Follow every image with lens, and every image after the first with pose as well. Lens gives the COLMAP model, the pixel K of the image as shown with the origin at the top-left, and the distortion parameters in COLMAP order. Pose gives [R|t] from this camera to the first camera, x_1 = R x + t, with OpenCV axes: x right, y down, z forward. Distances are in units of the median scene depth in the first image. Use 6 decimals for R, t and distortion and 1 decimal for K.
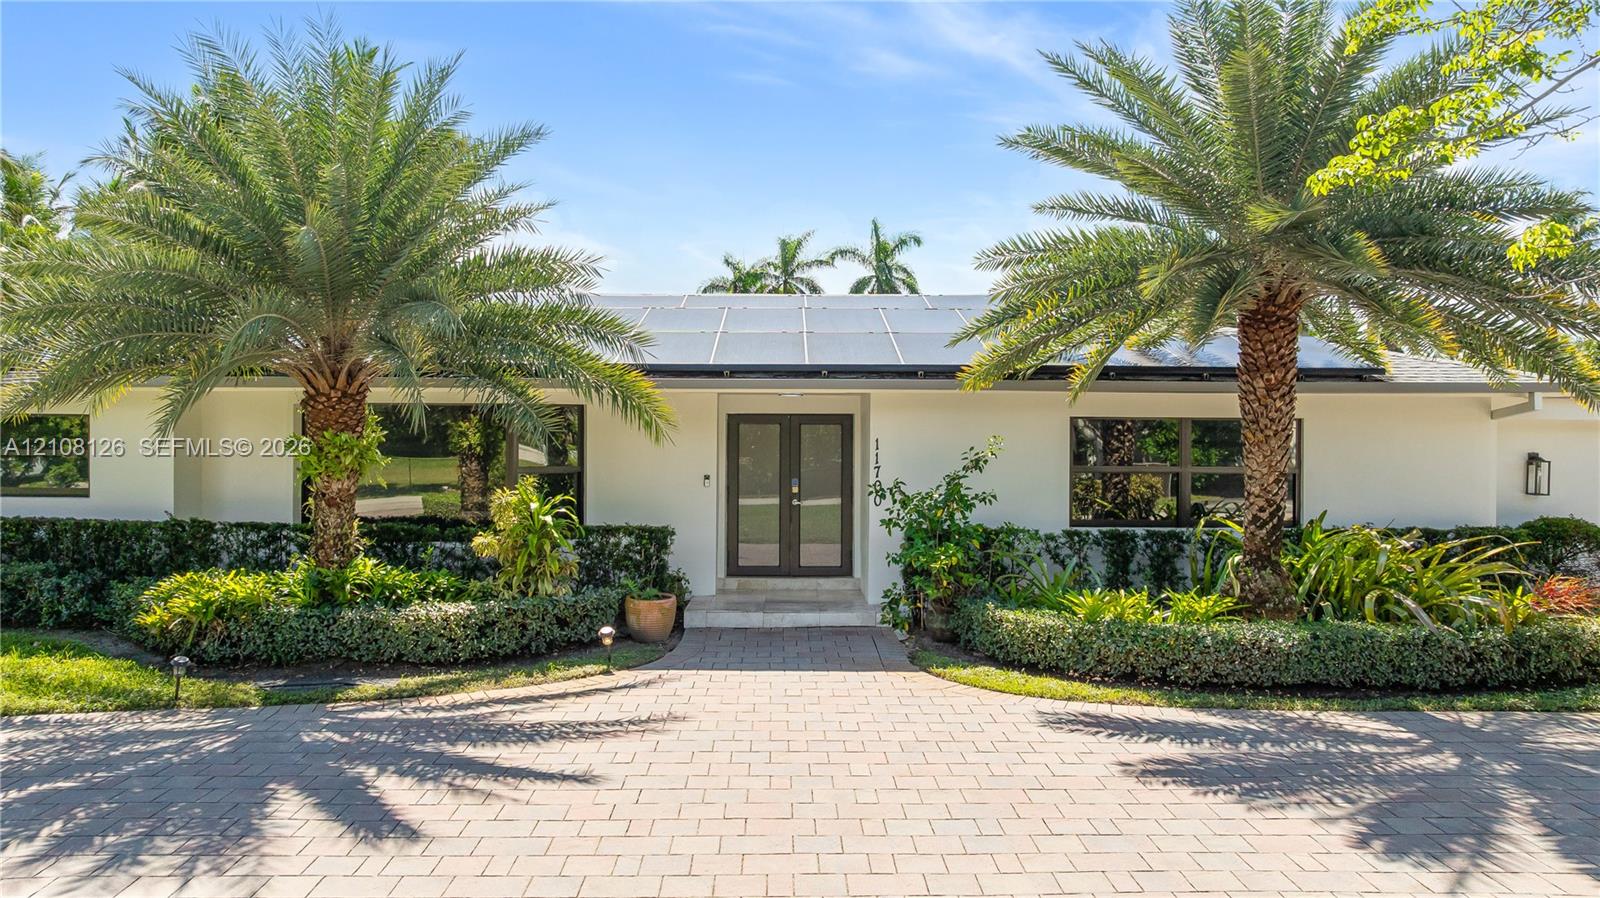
lens RADIAL K [[1174.1, 0, 800.0], [0, 1174.1, 449.0], [0, 0, 1]] dist [-0.005702, -0.004755]
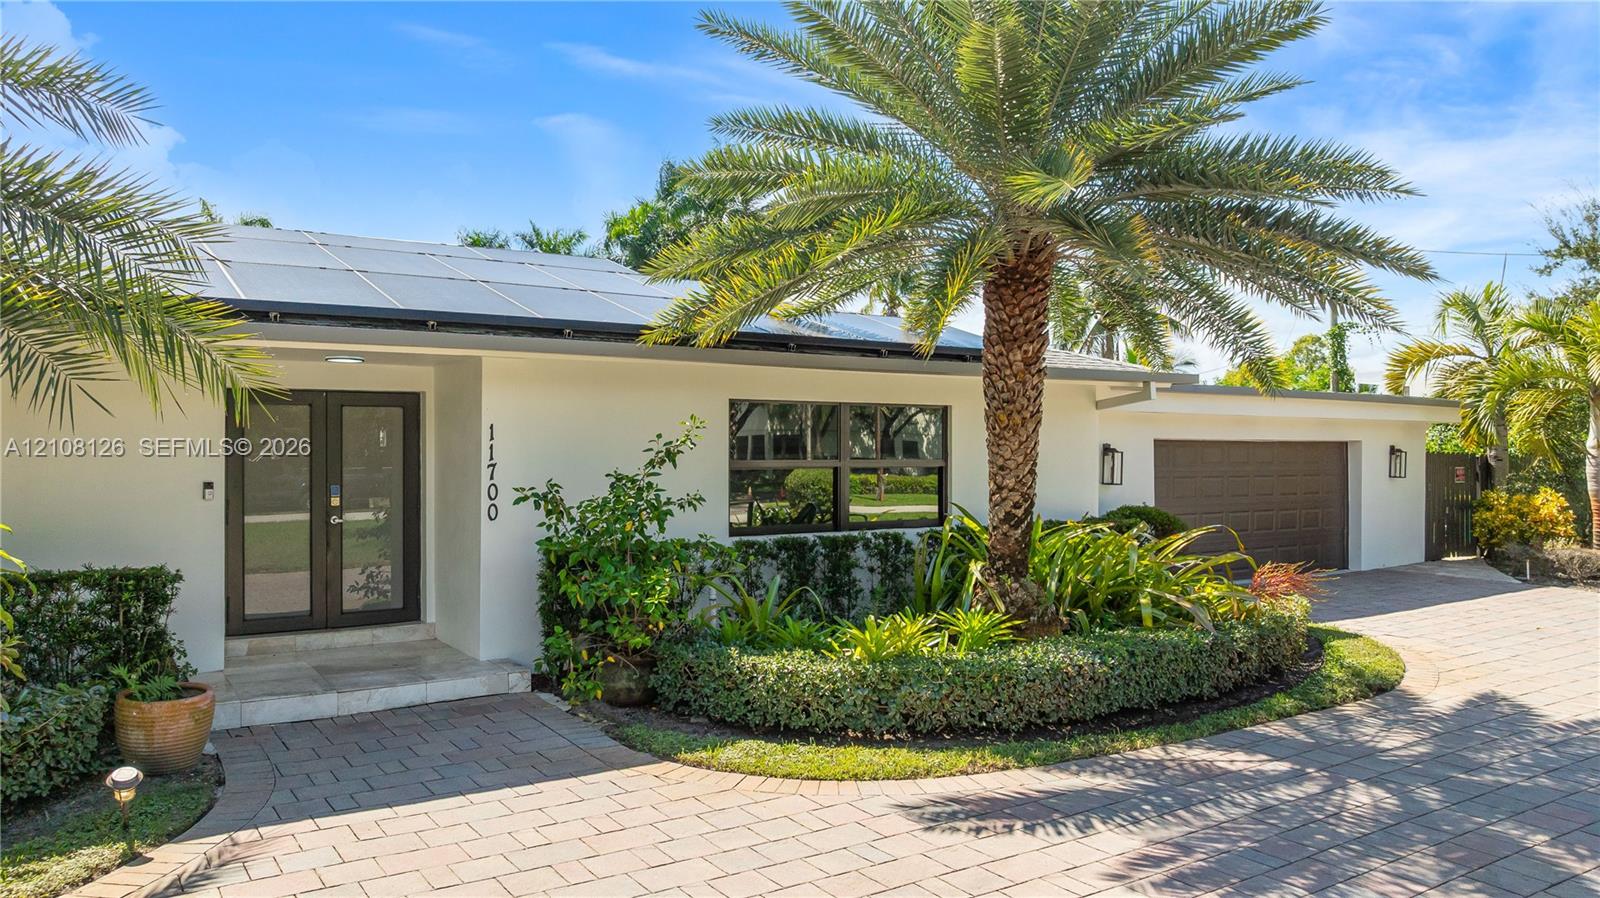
lens RADIAL K [[1132.3, 0, 800.0], [0, 1132.3, 449.0], [0, 0, 1]] dist [0.000767, 0.004038]
pose [[0.845791, -0.005476, 0.533486, -0.156923], [0.009669, 0.999940, -0.005065, 0.012310], [-0.533427, 0.009443, 0.845794, 0.358139]]
